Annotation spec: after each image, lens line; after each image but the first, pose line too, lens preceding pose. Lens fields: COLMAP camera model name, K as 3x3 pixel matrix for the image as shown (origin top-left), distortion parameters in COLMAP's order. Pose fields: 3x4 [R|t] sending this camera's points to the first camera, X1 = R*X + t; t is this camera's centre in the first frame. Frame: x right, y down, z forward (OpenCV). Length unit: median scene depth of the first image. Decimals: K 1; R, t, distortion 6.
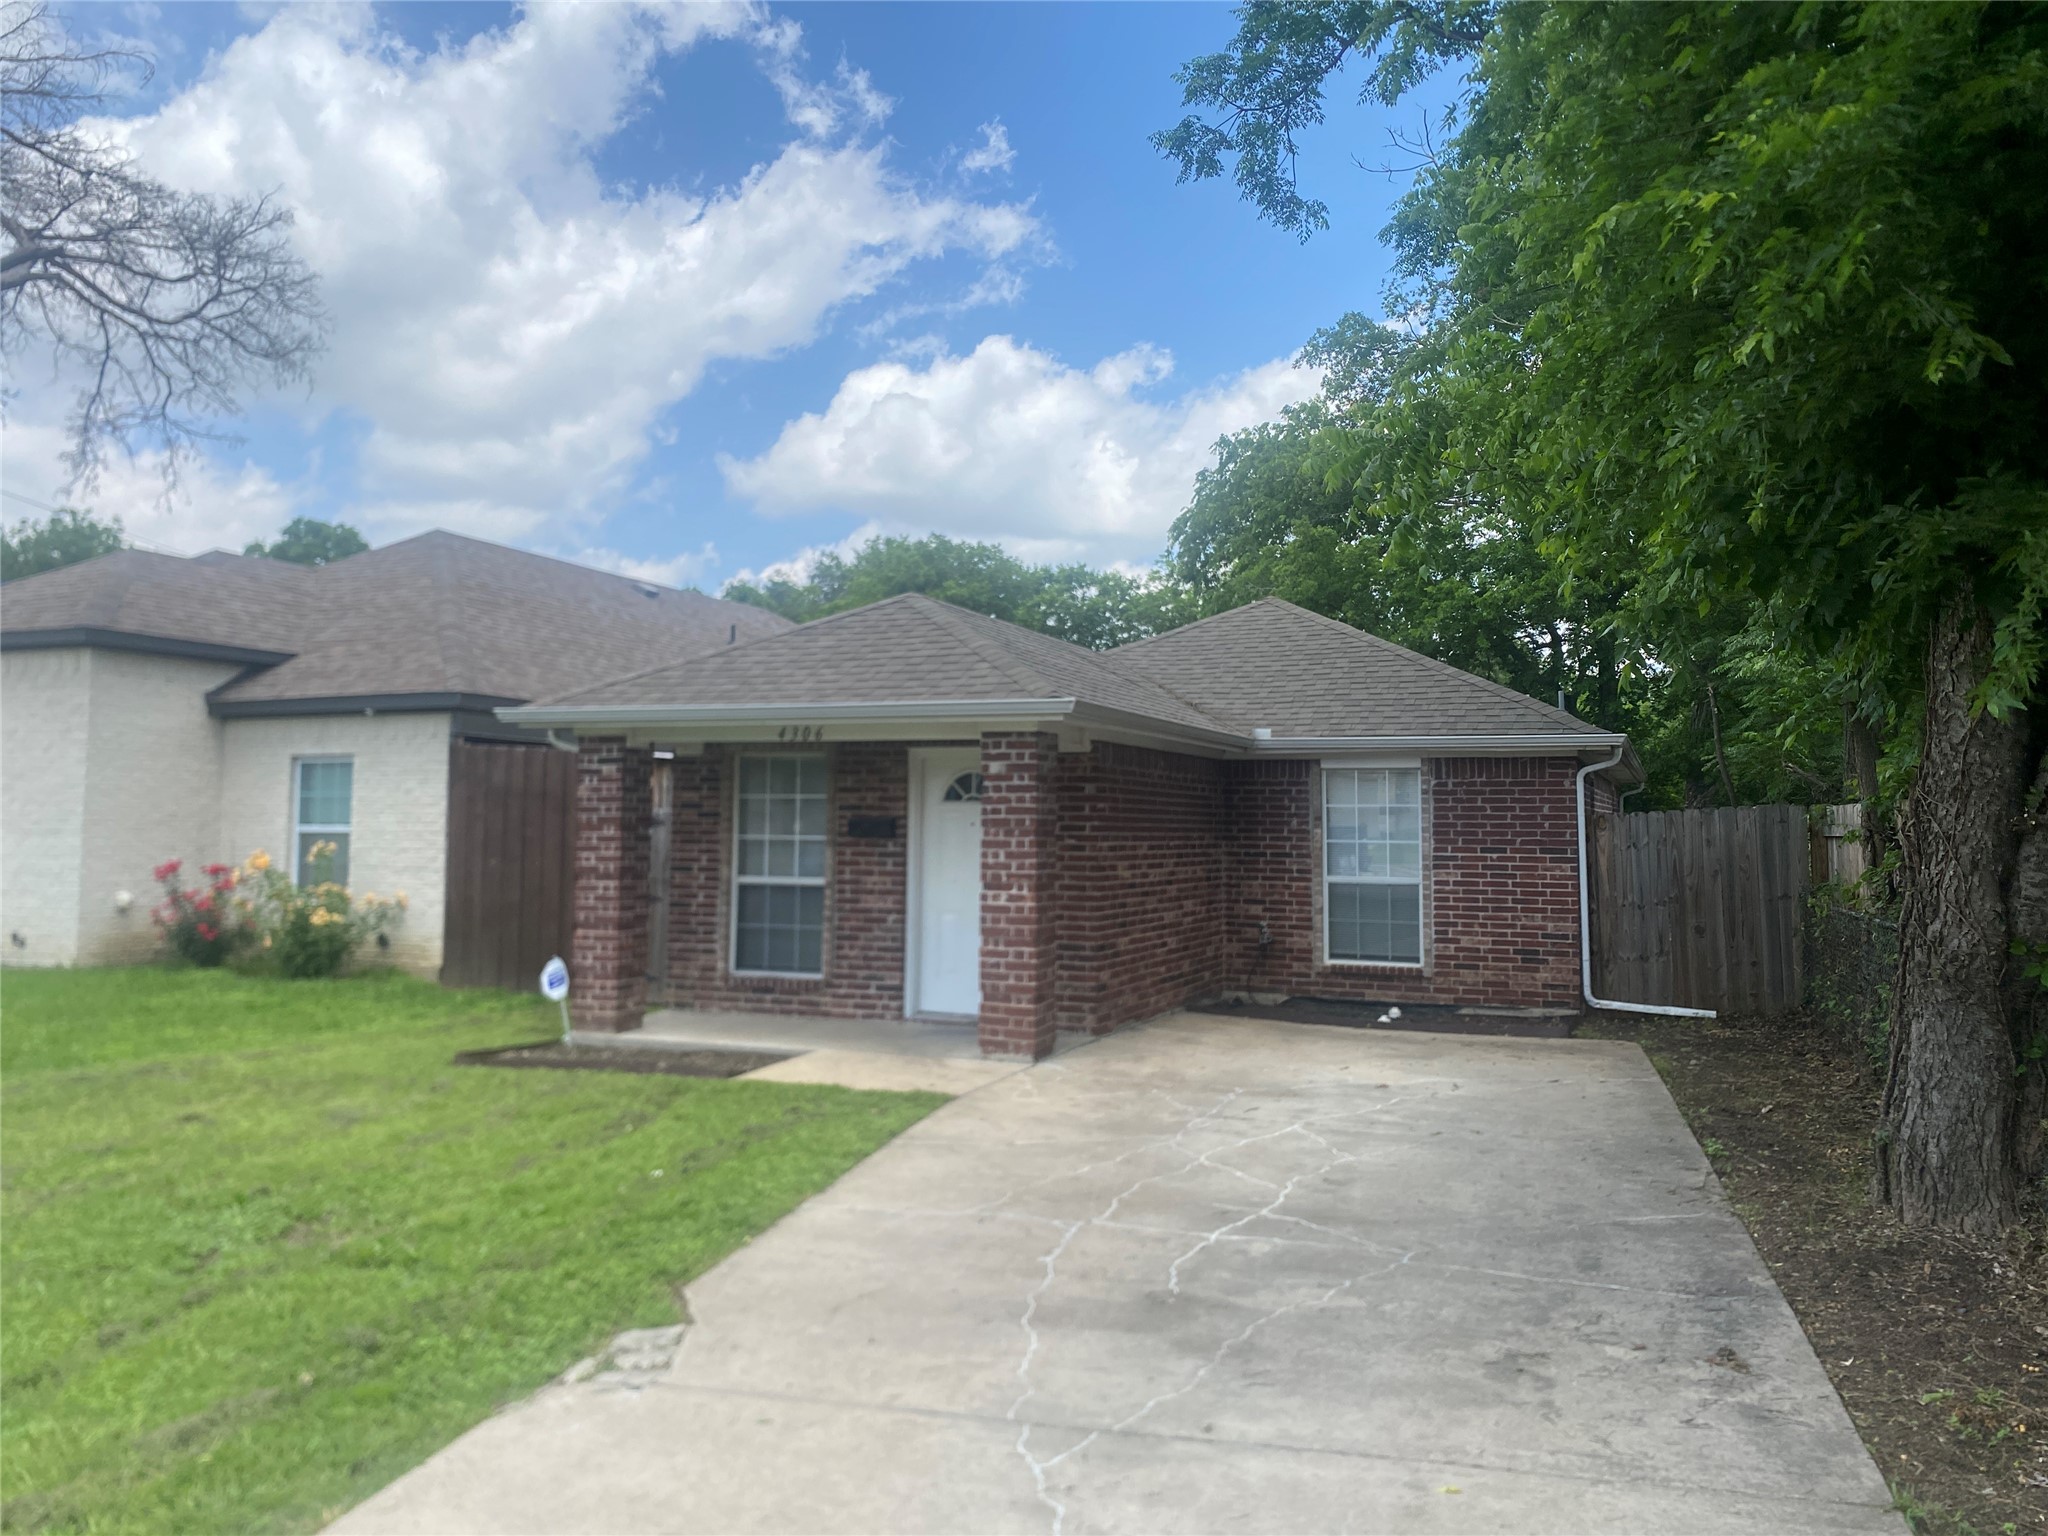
lens RADIAL K [[1560.6, 0, 992.1], [0, 1560.6, 779.9], [0, 0, 1]] dist [0.015667, -0.004778]
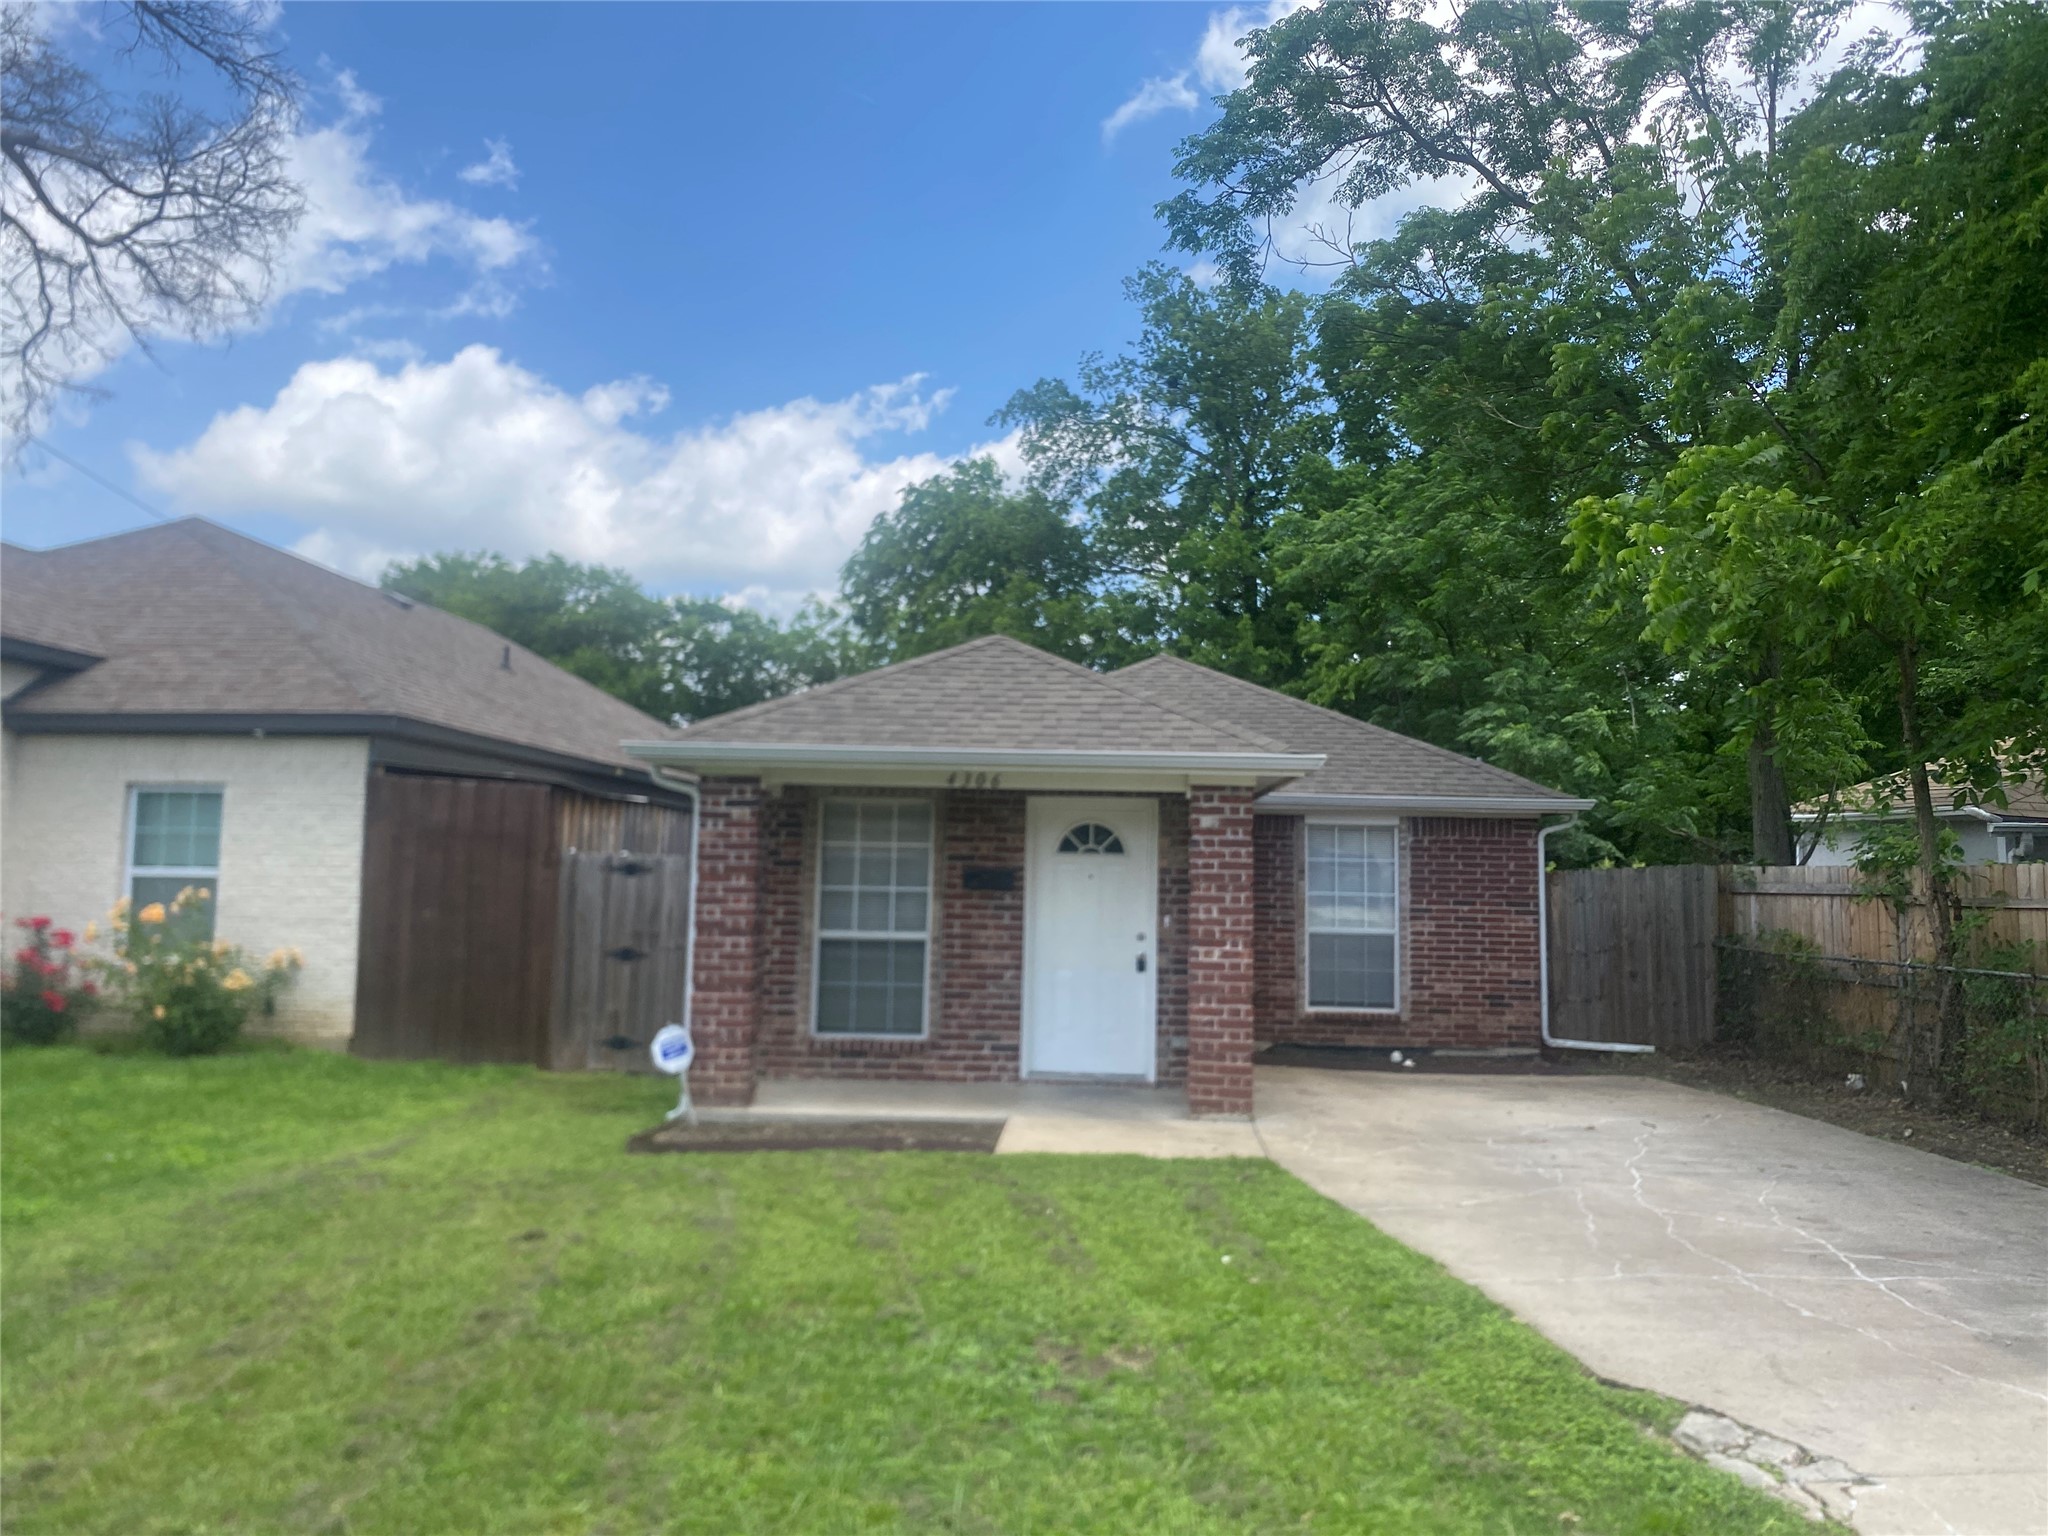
lens RADIAL K [[1560.6, 0, 1012.0], [0, 1560.6, 763.0], [0, 0, 1]] dist [0.015667, -0.004778]
pose [[0.943128, 0.031901, 0.330894, -0.364229], [-0.019961, 0.999023, -0.039421, -0.002953], [-0.331829, 0.030574, 0.942844, 0.089327]]
